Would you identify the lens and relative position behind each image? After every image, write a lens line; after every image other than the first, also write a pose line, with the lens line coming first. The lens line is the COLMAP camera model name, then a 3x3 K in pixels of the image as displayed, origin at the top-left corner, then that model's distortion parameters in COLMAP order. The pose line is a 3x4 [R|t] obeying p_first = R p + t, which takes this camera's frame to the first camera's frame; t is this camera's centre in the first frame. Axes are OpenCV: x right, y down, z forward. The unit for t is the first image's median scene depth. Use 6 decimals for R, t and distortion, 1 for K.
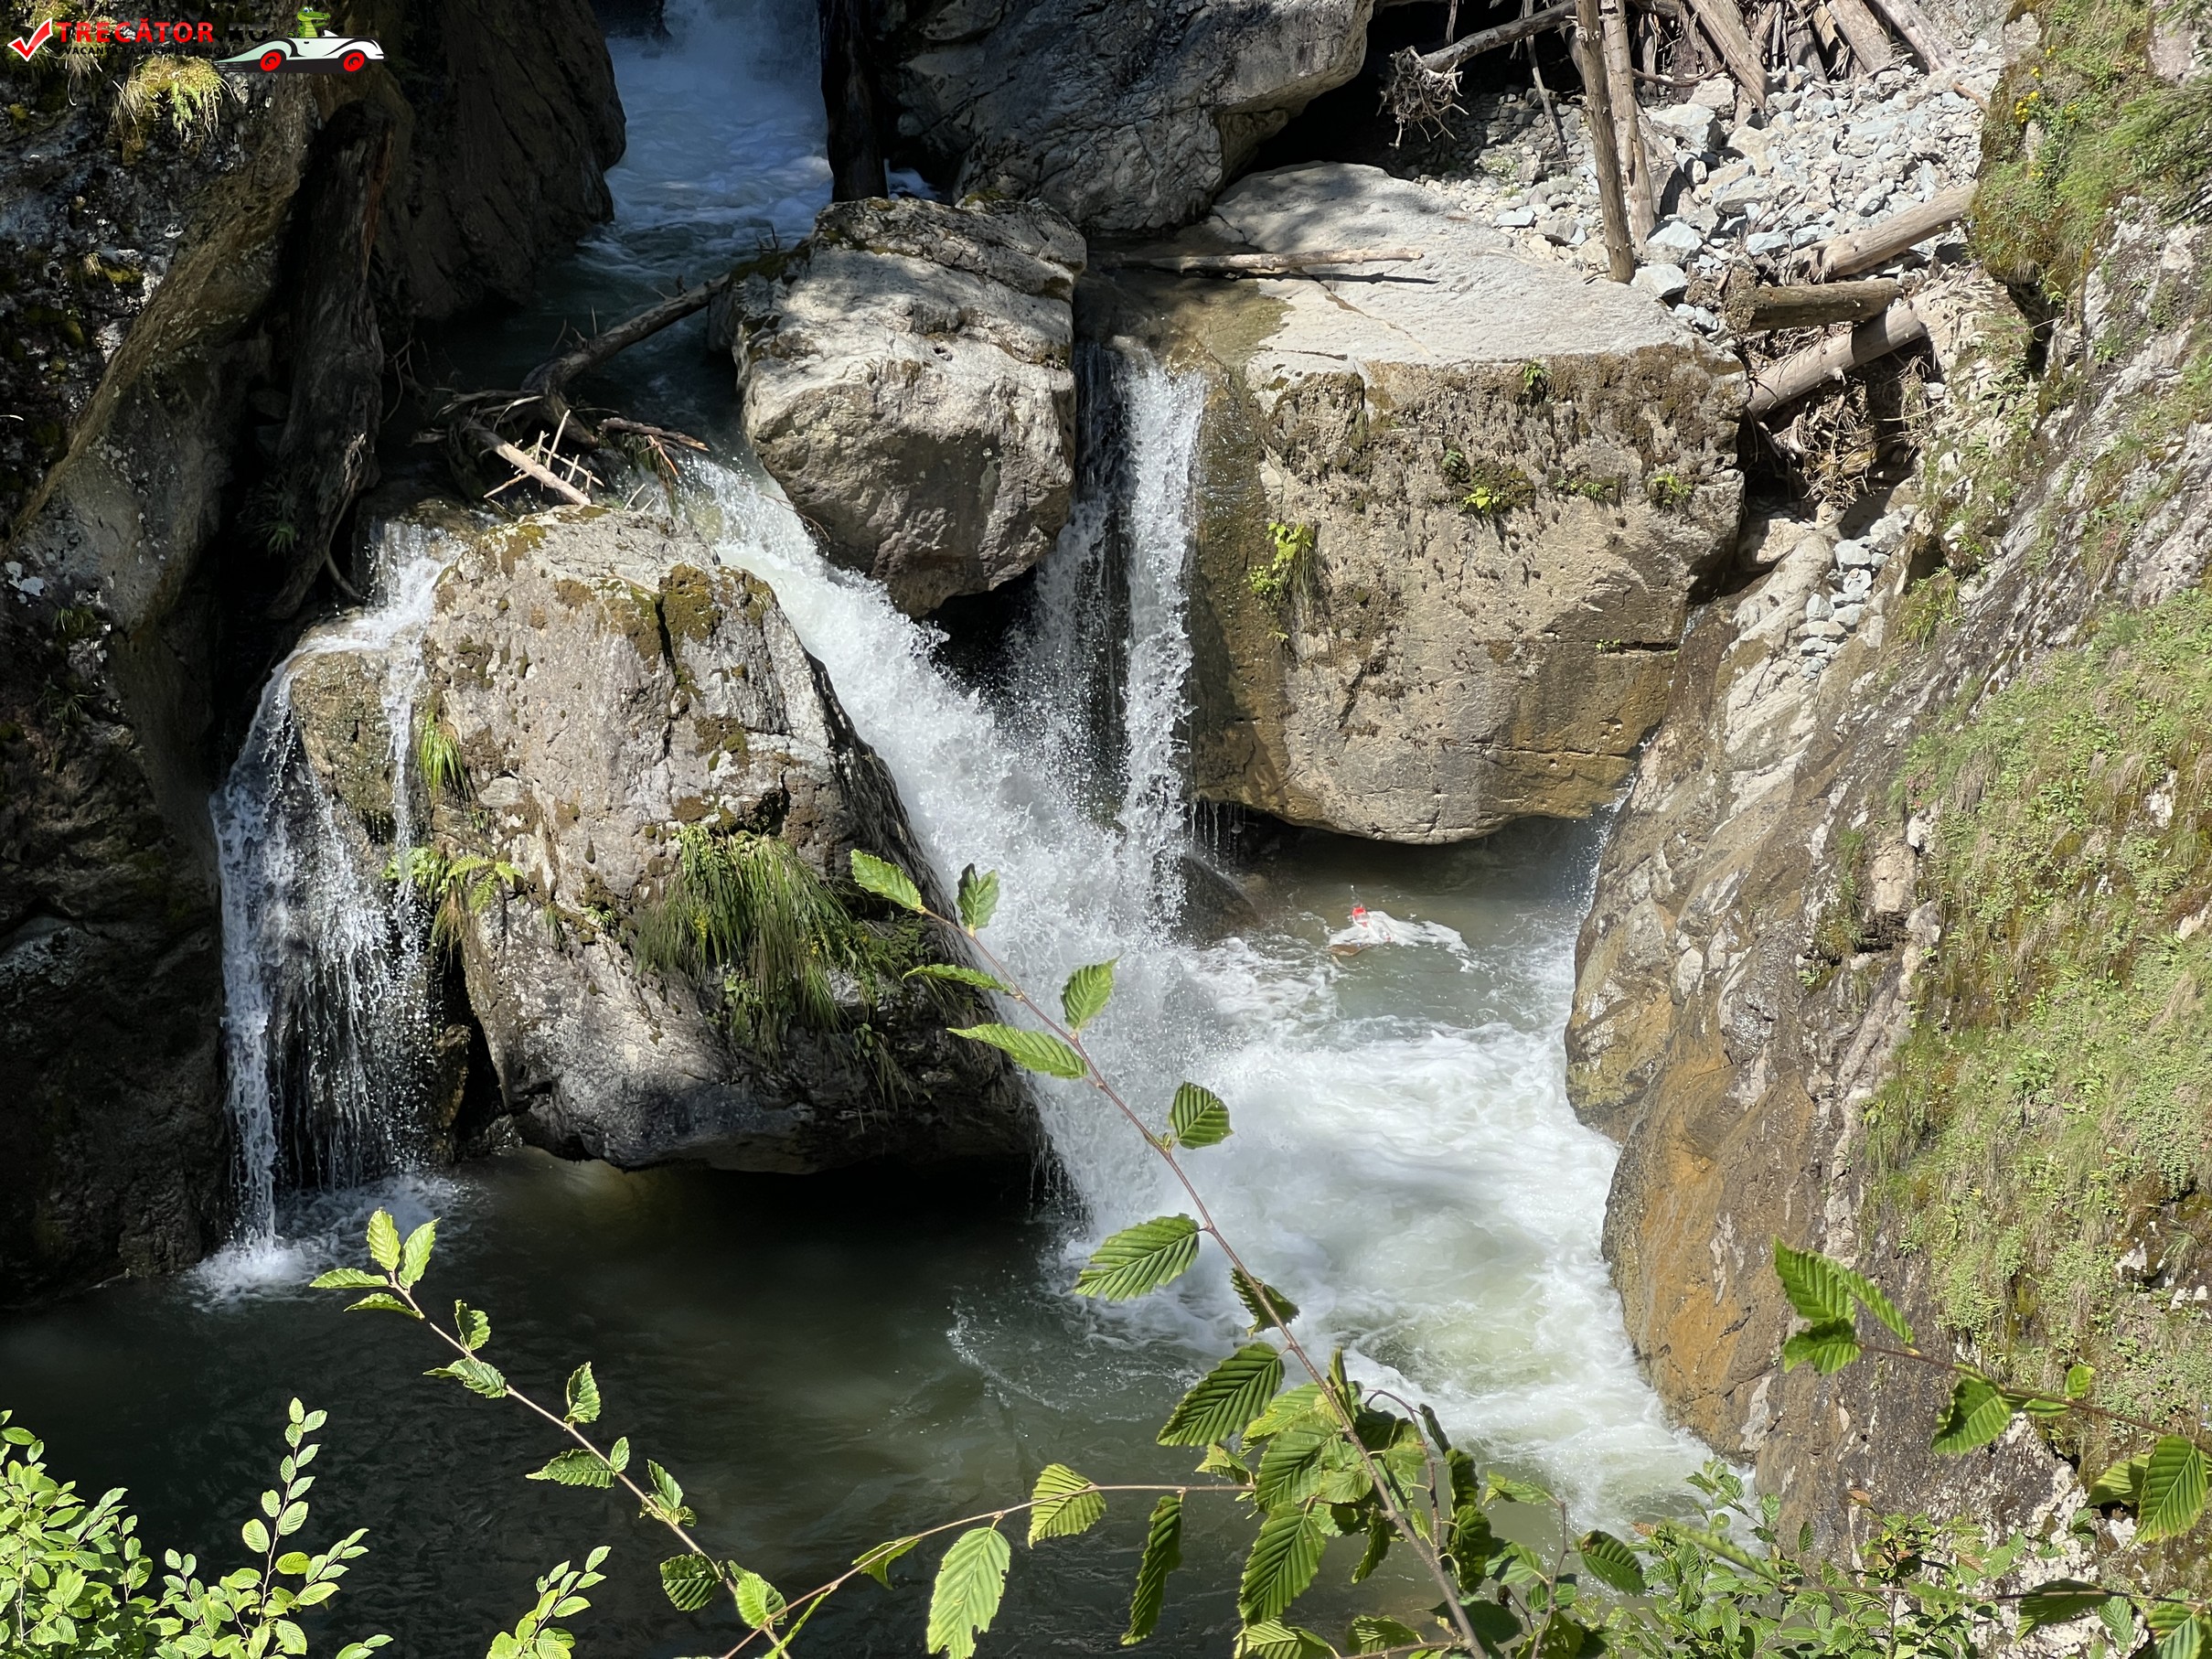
lens RADIAL K [[4918.4, 0, 1103.7], [0, 4918.4, 772.9], [0, 0, 1]] dist [0.193348, 0.000000]
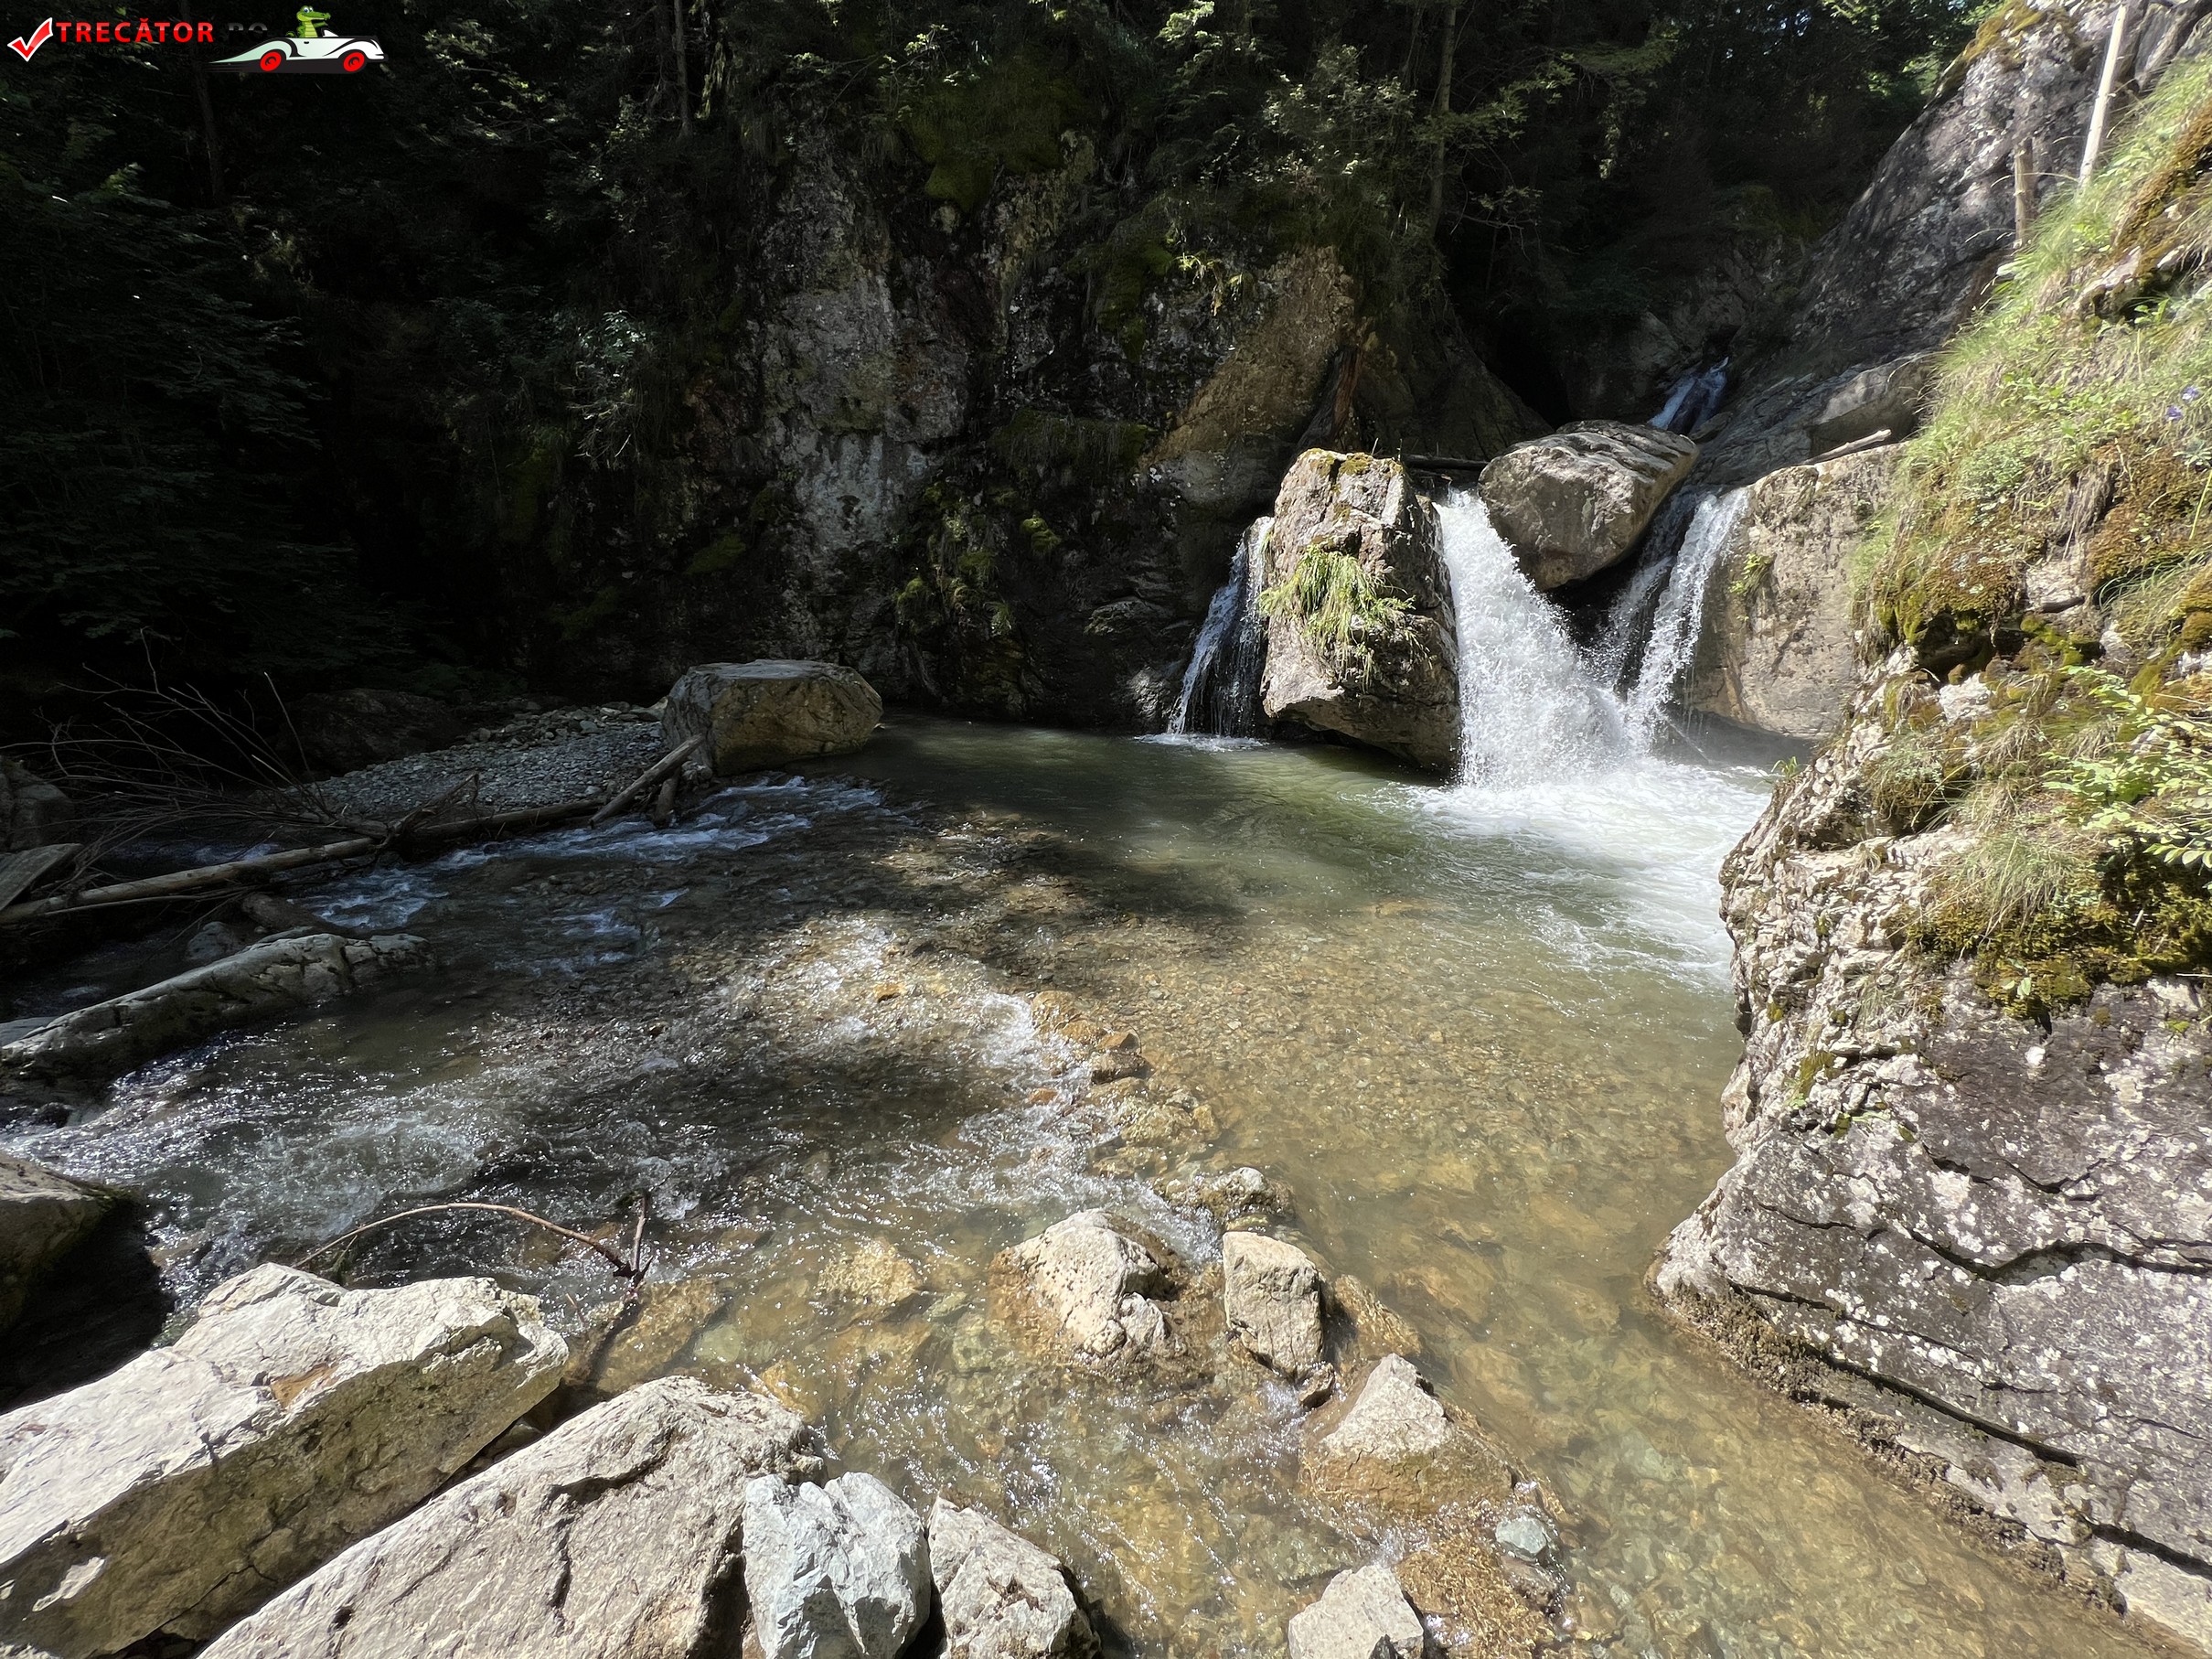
lens RADIAL K [[888.2, 0, 1105.5], [0, 888.2, 832.6], [0, 0, 1]] dist [-0.001818, 0.000959]
pose [[0.653754, 0.213110, -0.726079, 0.159043], [-0.306771, 0.951778, 0.003141, 0.147280], [0.691735, 0.220687, 0.687605, 0.612599]]
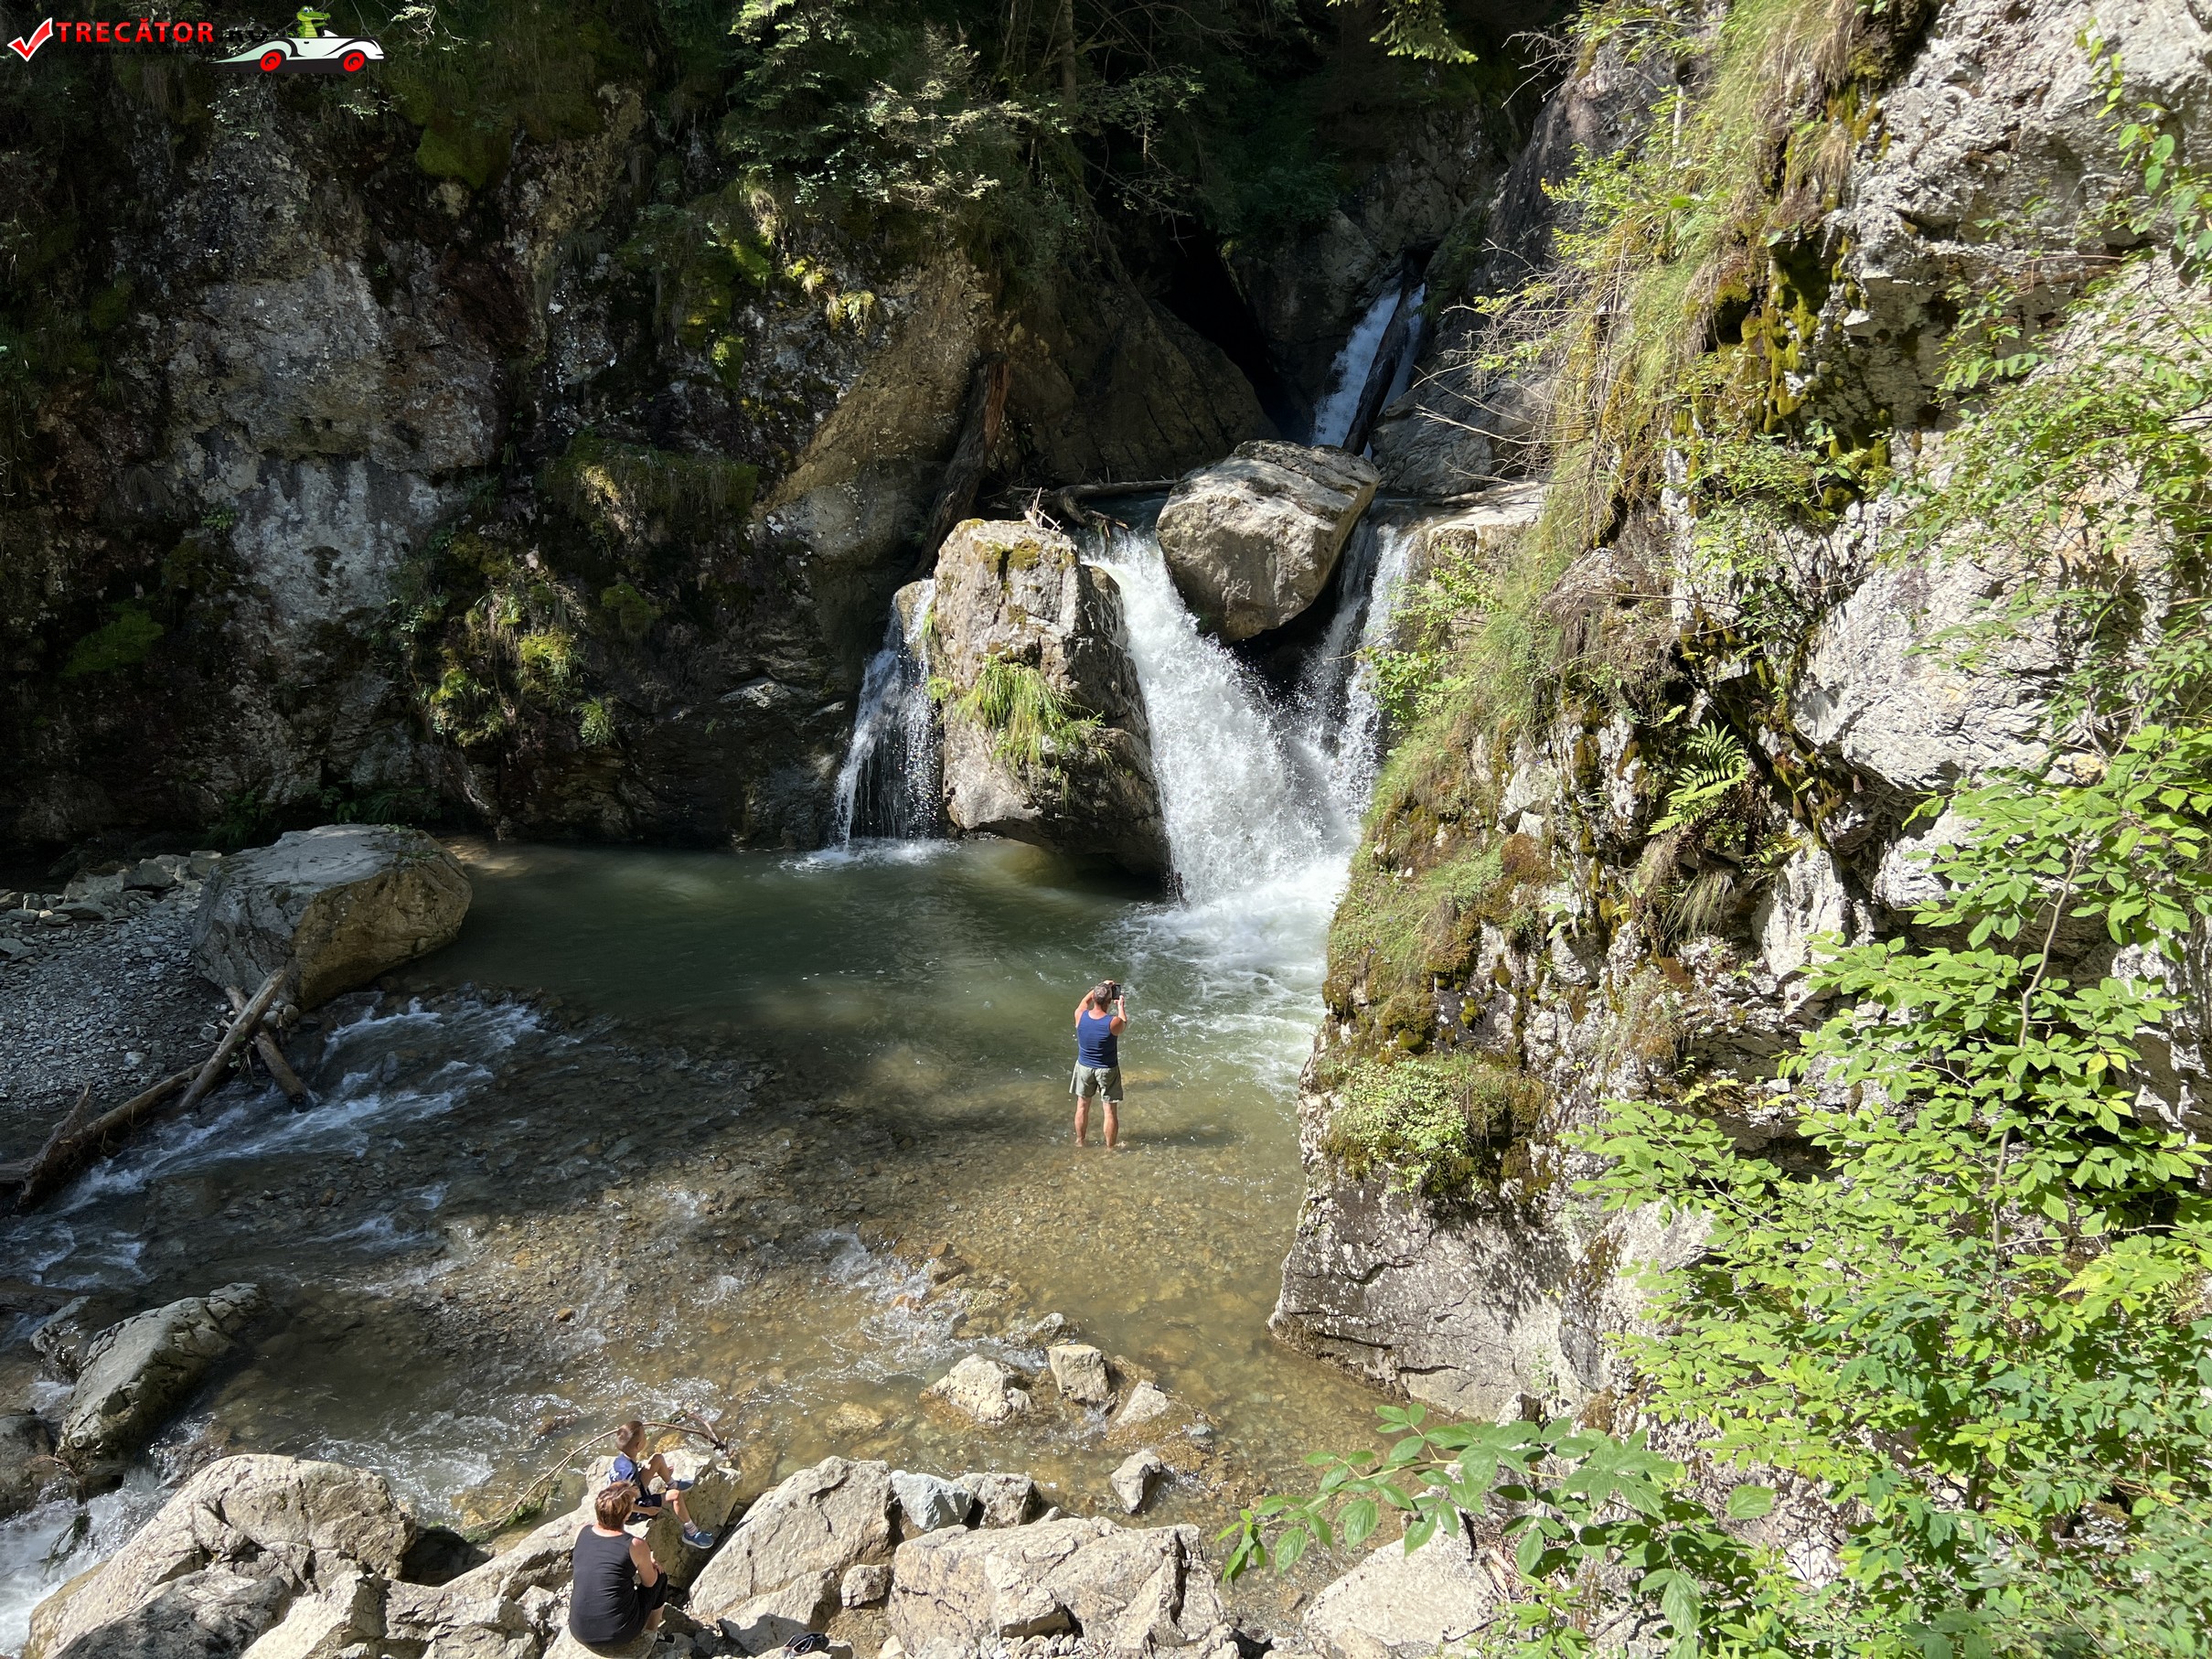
lens RADIAL K [[1671.4, 0, 1106.6], [0, 1671.4, 834.3], [0, 0, 1]] dist [0.056838, -0.065283]
pose [[0.864961, 0.141958, -0.481343, 0.269808], [-0.185133, 0.981766, -0.043135, 0.093762], [0.466443, 0.126422, 0.875470, 0.382362]]
